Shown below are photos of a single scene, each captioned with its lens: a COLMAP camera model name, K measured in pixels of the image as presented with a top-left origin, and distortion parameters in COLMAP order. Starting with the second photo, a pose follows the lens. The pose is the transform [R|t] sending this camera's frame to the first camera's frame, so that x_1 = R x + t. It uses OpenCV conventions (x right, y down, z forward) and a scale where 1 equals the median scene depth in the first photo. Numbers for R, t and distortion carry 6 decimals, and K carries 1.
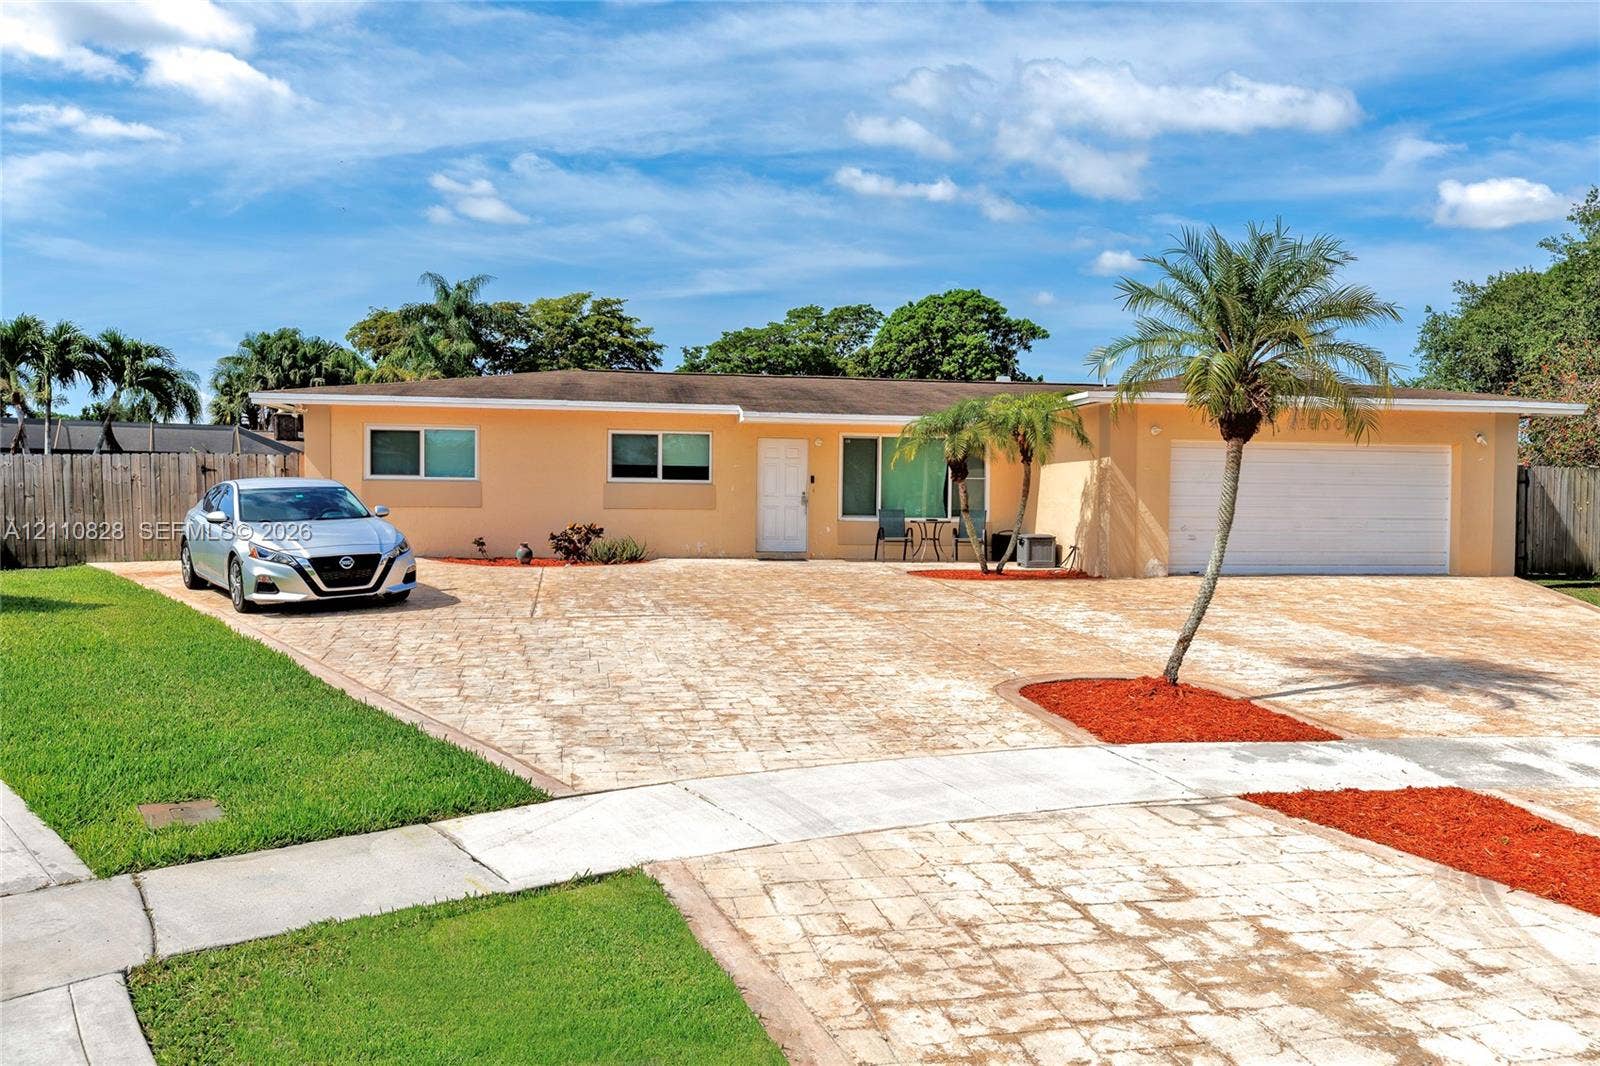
lens RADIAL K [[1141.7, 0, 792.5], [0, 1141.7, 538.4], [0, 0, 1]] dist [0.004397, 0.007222]
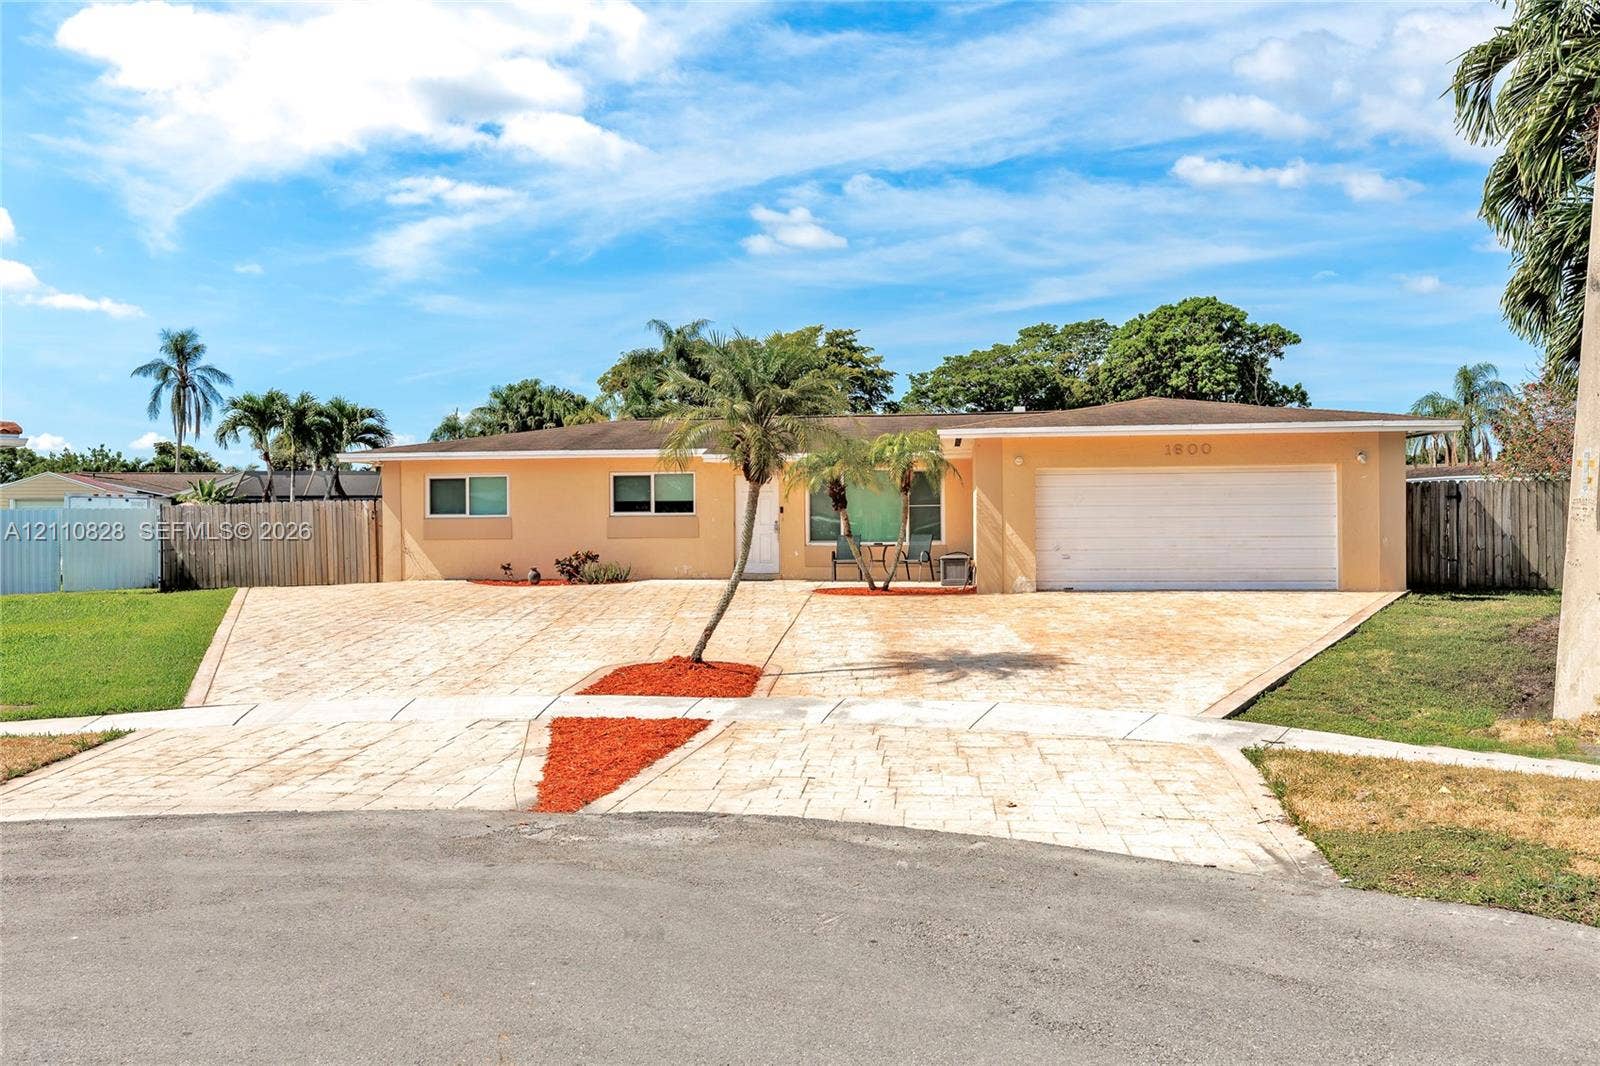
lens RADIAL K [[1198.6, 0, 782.6], [0, 1198.6, 530.9], [0, 0, 1]] dist [0.000410, 0.008004]
pose [[0.960348, -0.017293, -0.278267, 0.091428], [0.009142, 0.999491, -0.030565, 0.001626], [0.278654, 0.026809, 0.960017, -0.039743]]
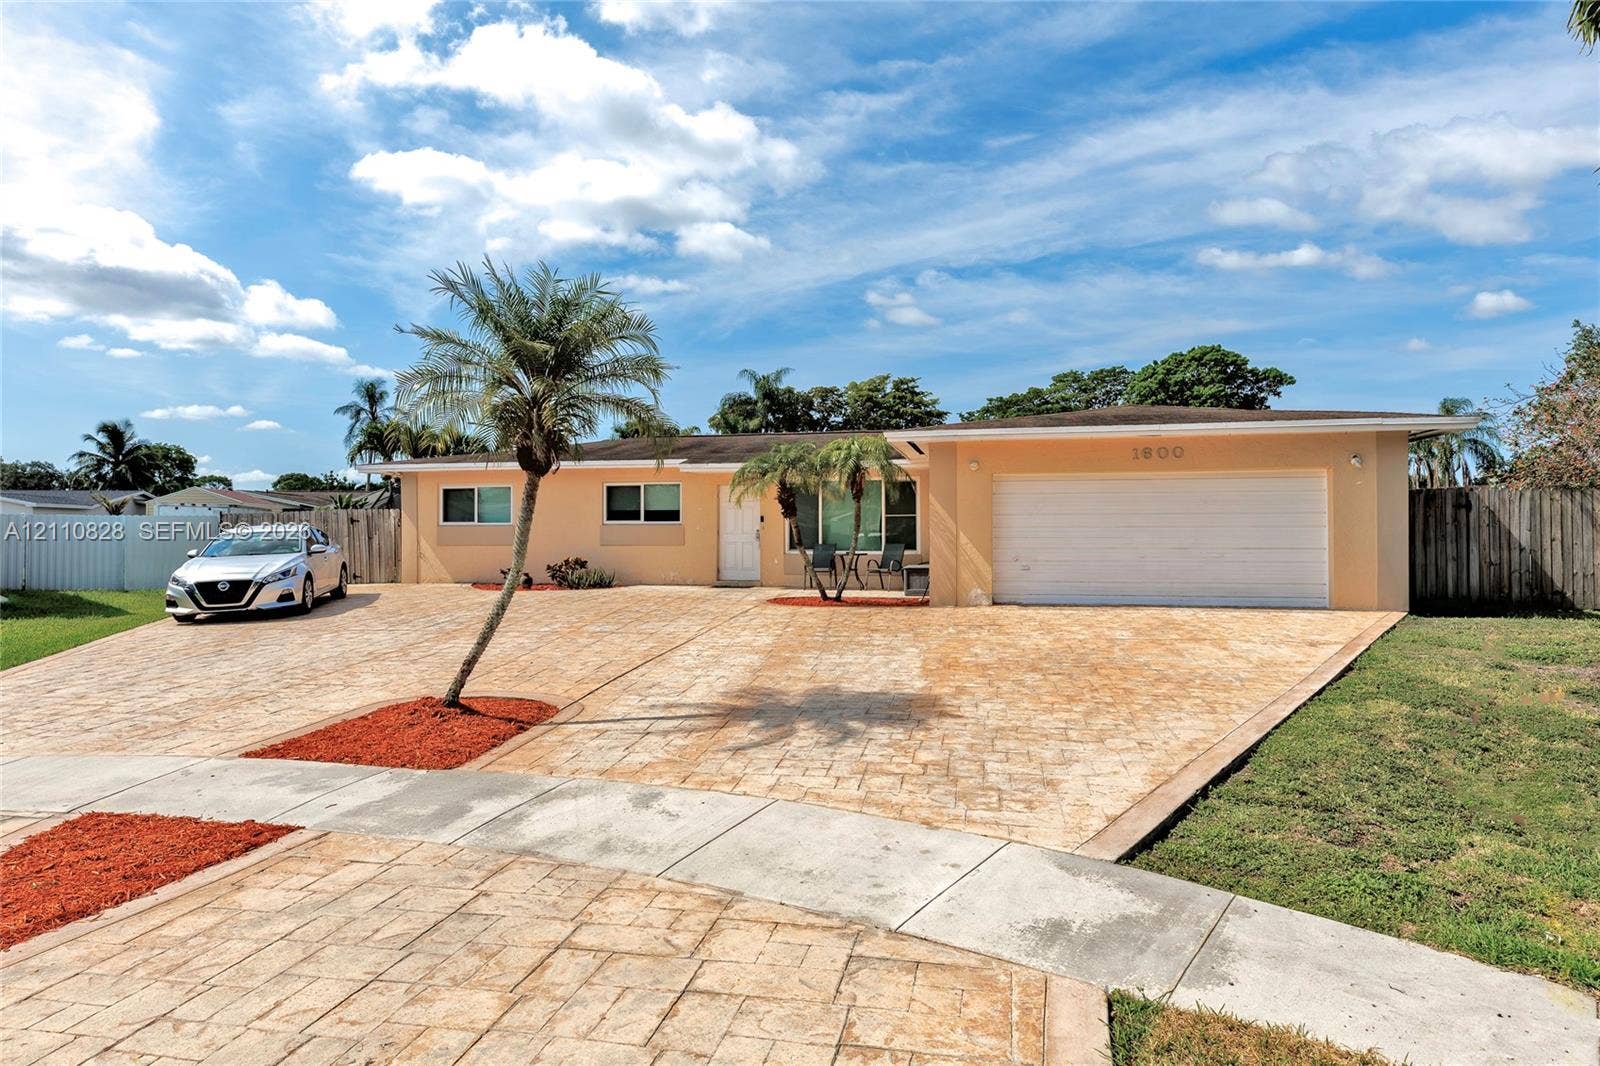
lens RADIAL K [[914.0, 0, 800.0], [0, 914.0, 533.0], [0, 0, 1]] dist [0.004011, 0.000293]
pose [[0.931325, -0.014192, -0.363913, 0.103040], [-0.000554, 0.999184, -0.040386, 0.000240], [0.364189, 0.037814, 0.930557, 0.035362]]
